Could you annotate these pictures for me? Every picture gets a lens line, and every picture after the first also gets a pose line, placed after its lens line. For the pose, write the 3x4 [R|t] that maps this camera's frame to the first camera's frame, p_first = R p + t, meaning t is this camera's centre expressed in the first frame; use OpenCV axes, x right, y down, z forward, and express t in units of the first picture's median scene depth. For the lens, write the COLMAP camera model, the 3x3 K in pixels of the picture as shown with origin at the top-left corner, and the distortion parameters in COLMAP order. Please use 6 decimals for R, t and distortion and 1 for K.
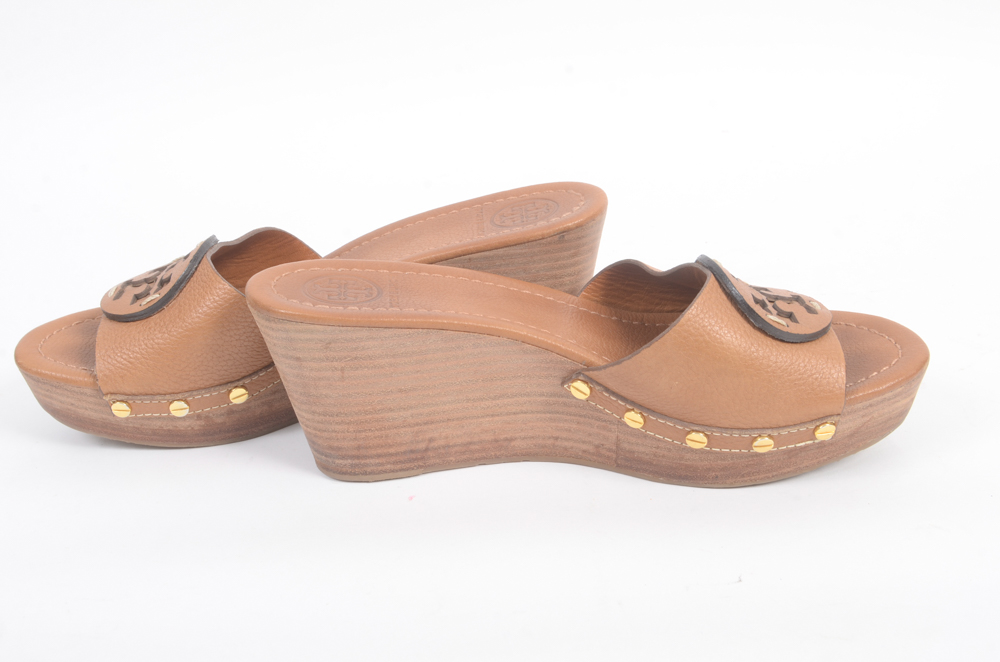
lens RADIAL K [[1332.2, 0, 499.4], [0, 1332.2, 331.9], [0, 0, 1]] dist [-0.011187, 0.000000]
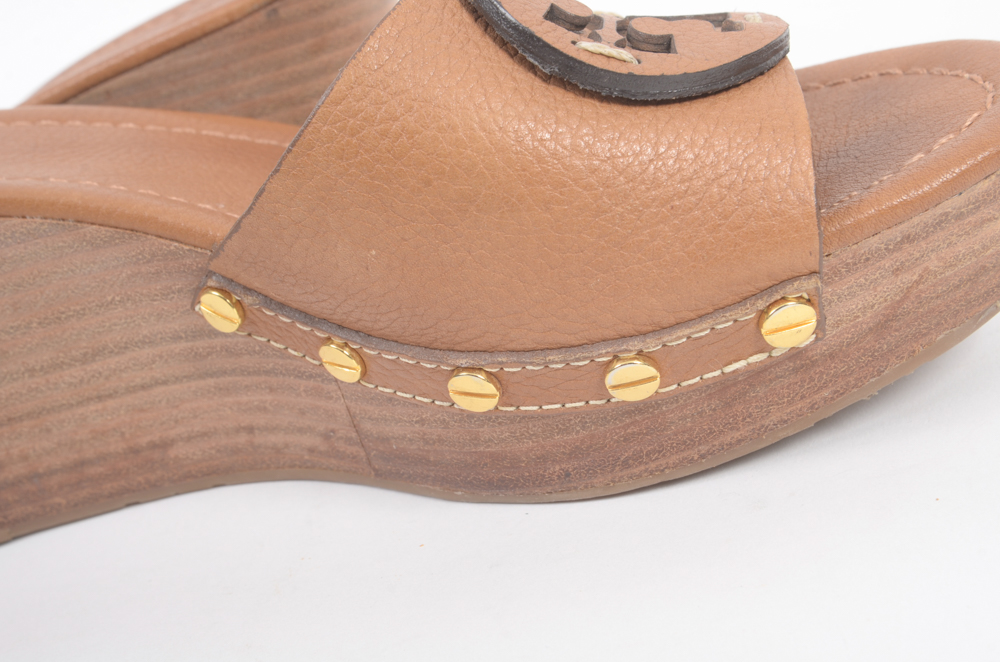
lens RADIAL K [[1426.1, 0, 501.8], [0, 1426.1, 330.1], [0, 0, 1]] dist [-0.002089, 0.000000]
pose [[0.966605, -0.141168, -0.213882, 0.241901], [0.140047, 0.989933, -0.020465, 0.070462], [0.214618, -0.010172, 0.976645, 0.561788]]
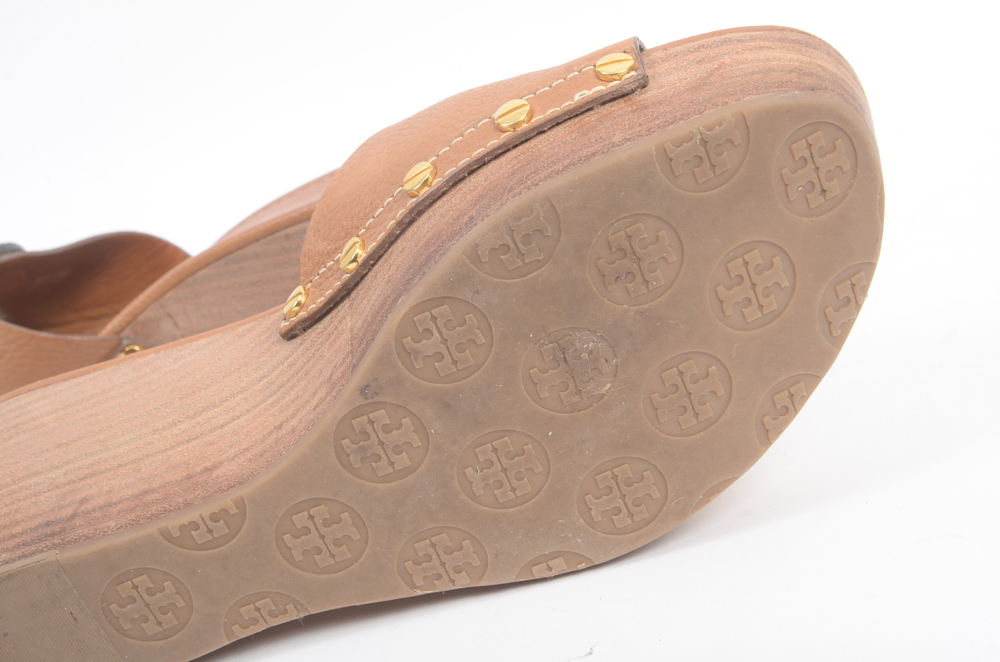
lens RADIAL K [[1426.1, 0, 499.2], [0, 1426.1, 332.4], [0, 0, 1]] dist [-0.002089, 0.000000]
pose [[0.884892, -0.416761, -0.208029, 0.268132], [-0.189585, 0.085695, -0.978117, 0.651647], [0.425468, 0.904968, -0.003180, 1.037614]]
